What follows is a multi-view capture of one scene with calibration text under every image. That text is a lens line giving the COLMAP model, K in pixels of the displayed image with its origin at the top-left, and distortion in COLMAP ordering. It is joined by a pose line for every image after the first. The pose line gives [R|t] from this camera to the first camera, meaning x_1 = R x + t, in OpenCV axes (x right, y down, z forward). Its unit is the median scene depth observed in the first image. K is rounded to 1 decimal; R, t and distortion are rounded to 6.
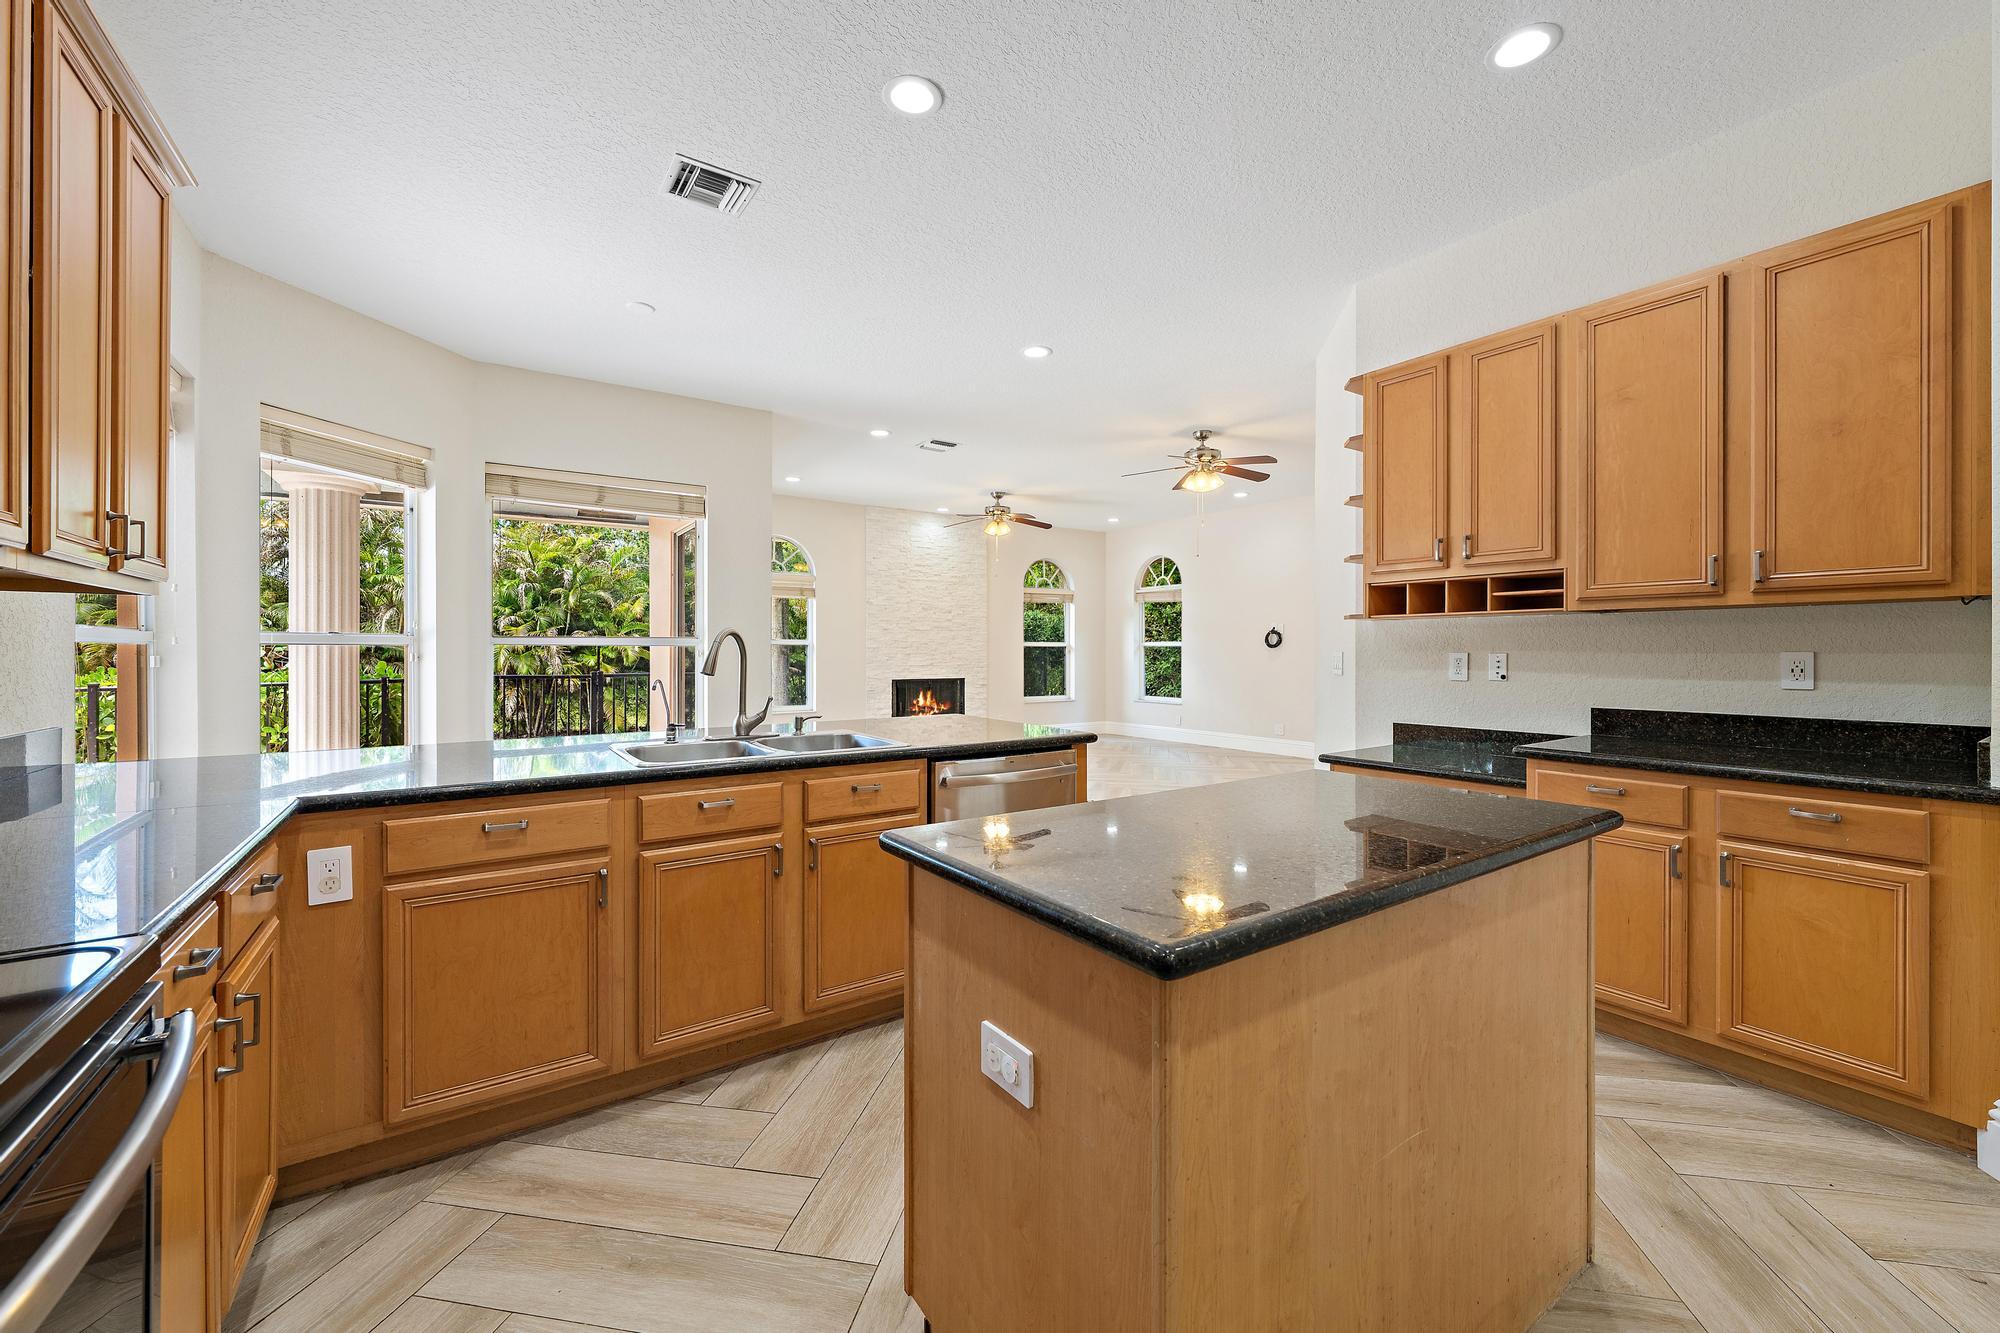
lens RADIAL K [[780.1, 0, 999.9], [0, 780.1, 661.3], [0, 0, 1]] dist [0.002398, 0.000024]
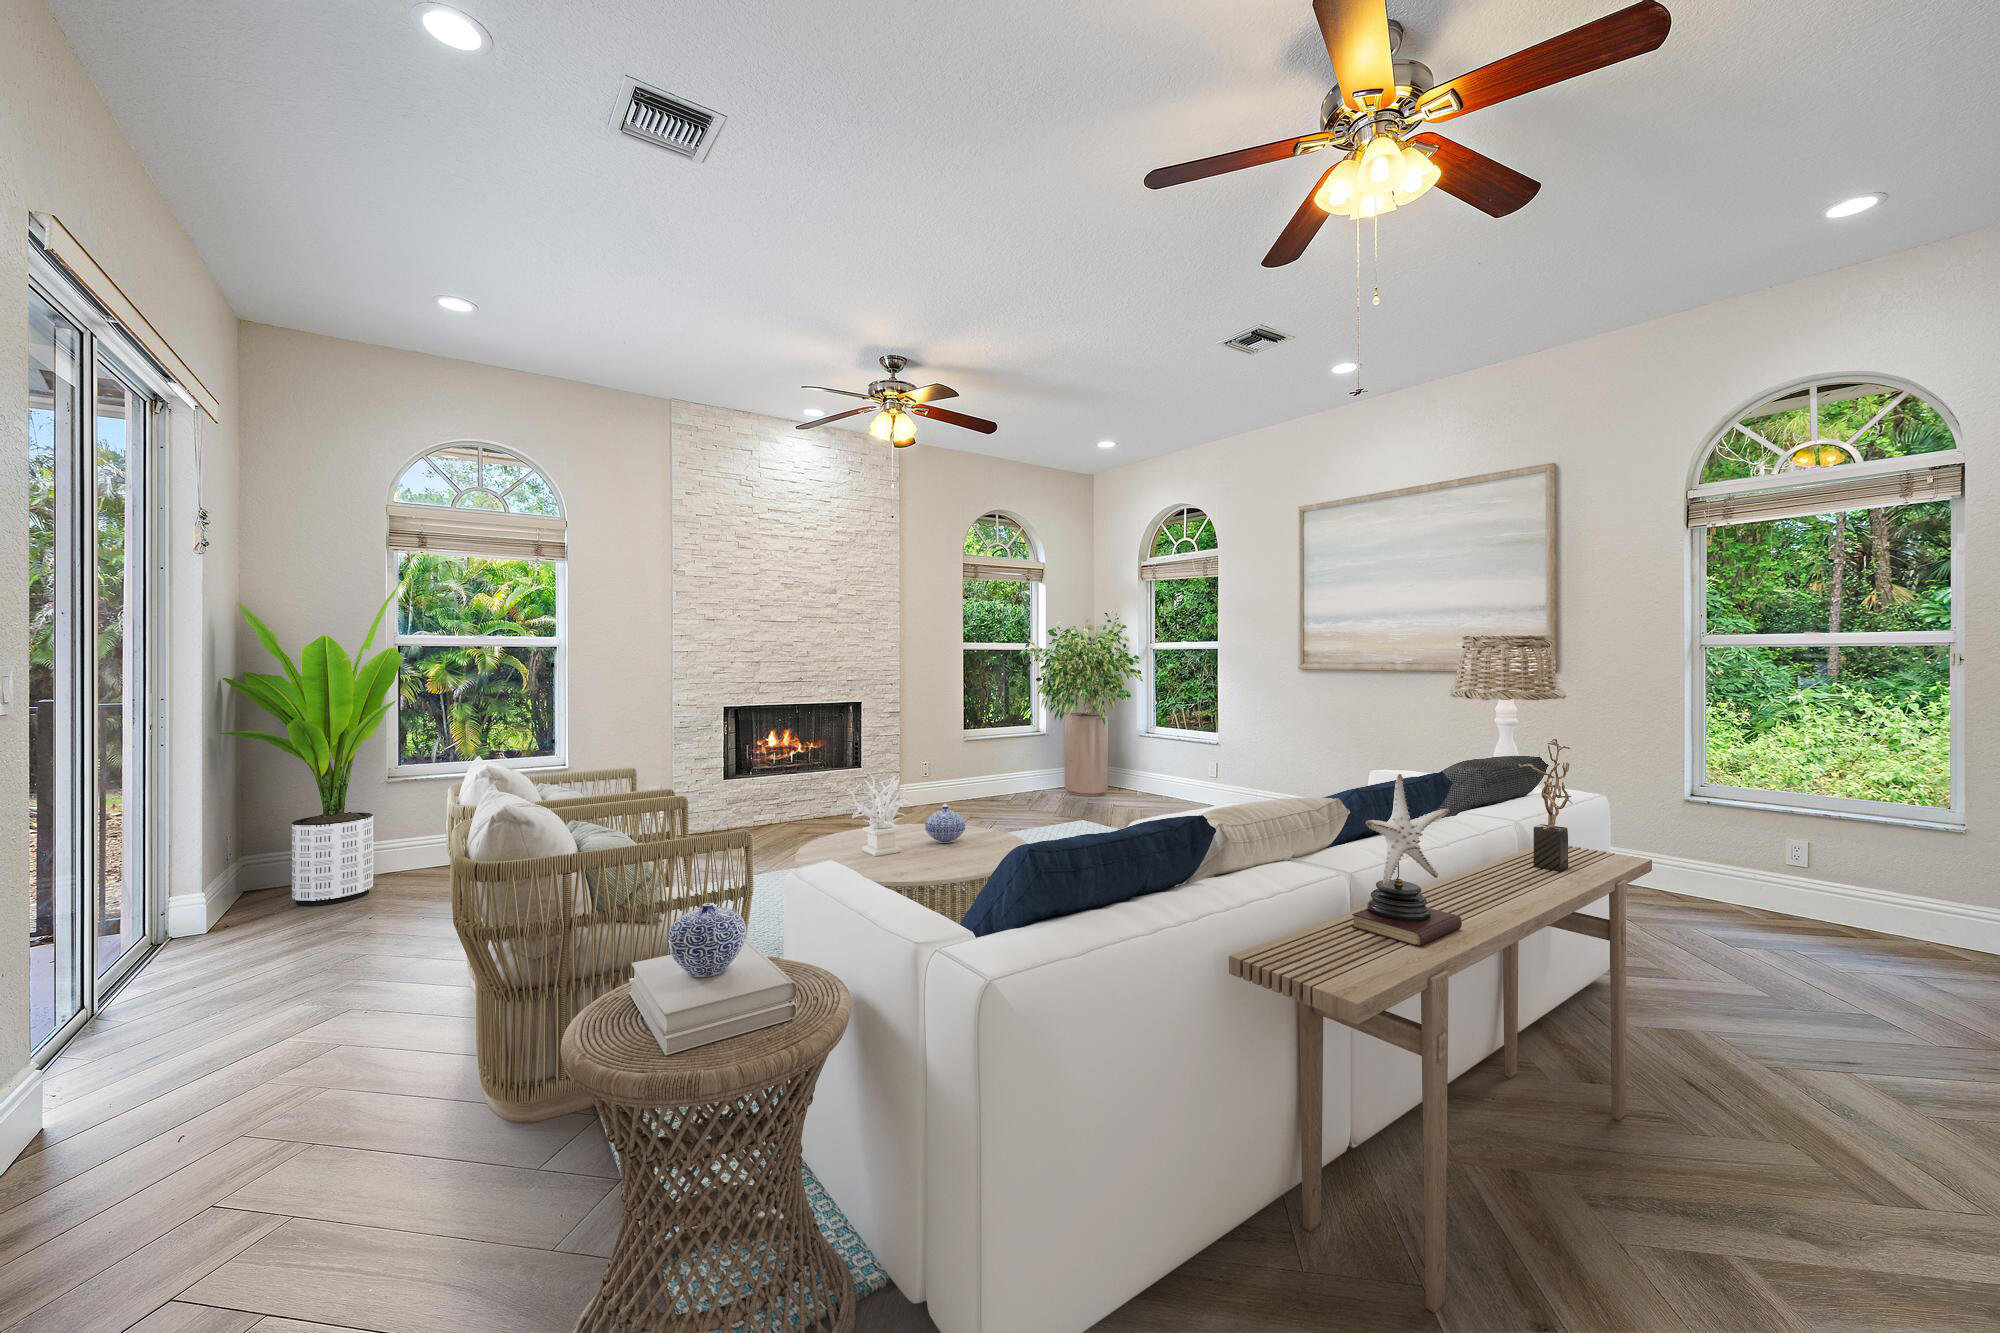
lens RADIAL K [[780.1, 0, 1007.2], [0, 780.1, 658.6], [0, 0, 1]] dist [0.002398, 0.000024]
pose [[0.999588, -0.000512, 0.028690, 0.050124], [0.000804, 0.999948, -0.010168, -0.005869], [-0.028683, 0.010187, 0.999537, 0.396336]]
